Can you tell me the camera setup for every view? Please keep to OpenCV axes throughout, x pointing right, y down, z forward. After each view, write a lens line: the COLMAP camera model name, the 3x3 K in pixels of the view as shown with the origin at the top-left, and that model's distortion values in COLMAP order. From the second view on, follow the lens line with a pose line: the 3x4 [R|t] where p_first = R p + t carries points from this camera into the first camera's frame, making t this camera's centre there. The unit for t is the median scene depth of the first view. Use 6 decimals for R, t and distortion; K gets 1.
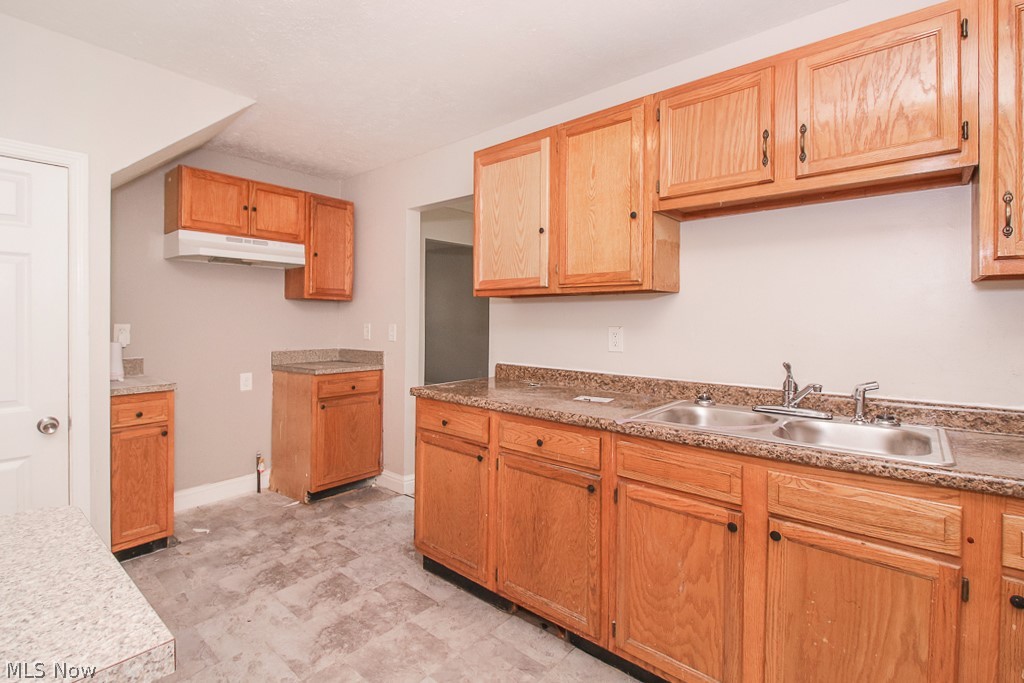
lens RADIAL K [[470.1, 0, 502.2], [0, 470.1, 320.9], [0, 0, 1]] dist [0.010486, -0.006093]
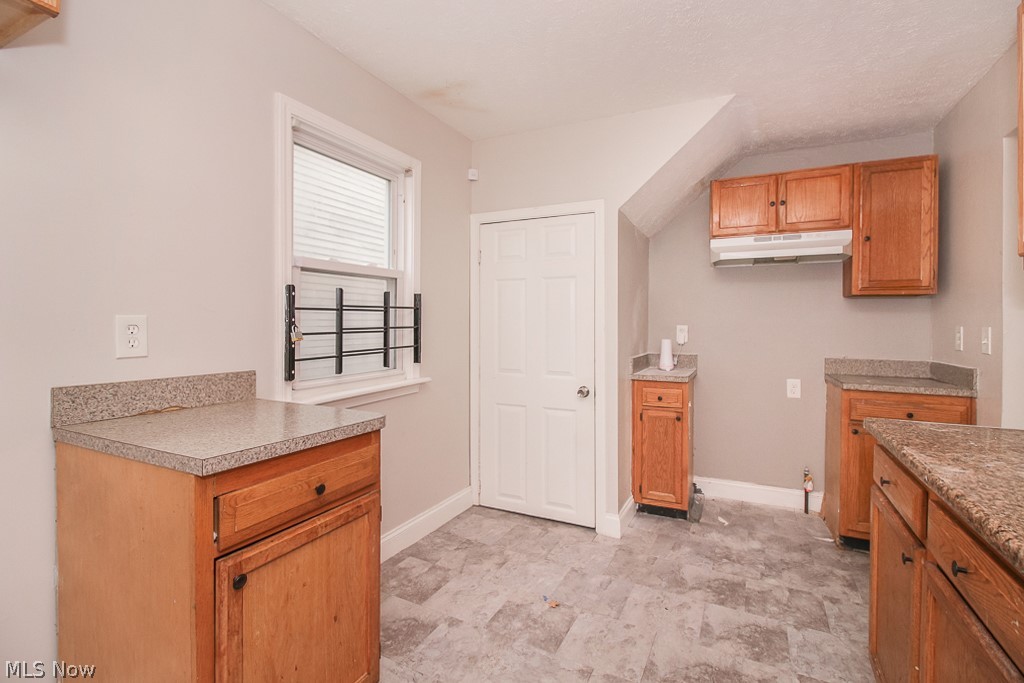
lens RADIAL K [[470.1, 0, 520.7], [0, 470.1, 323.1], [0, 0, 1]] dist [0.010486, -0.006093]
pose [[0.265657, -0.004584, -0.964057, 0.258976], [-0.007992, 0.999944, -0.006957, 0.013389], [0.964034, 0.009553, 0.265606, 0.281247]]
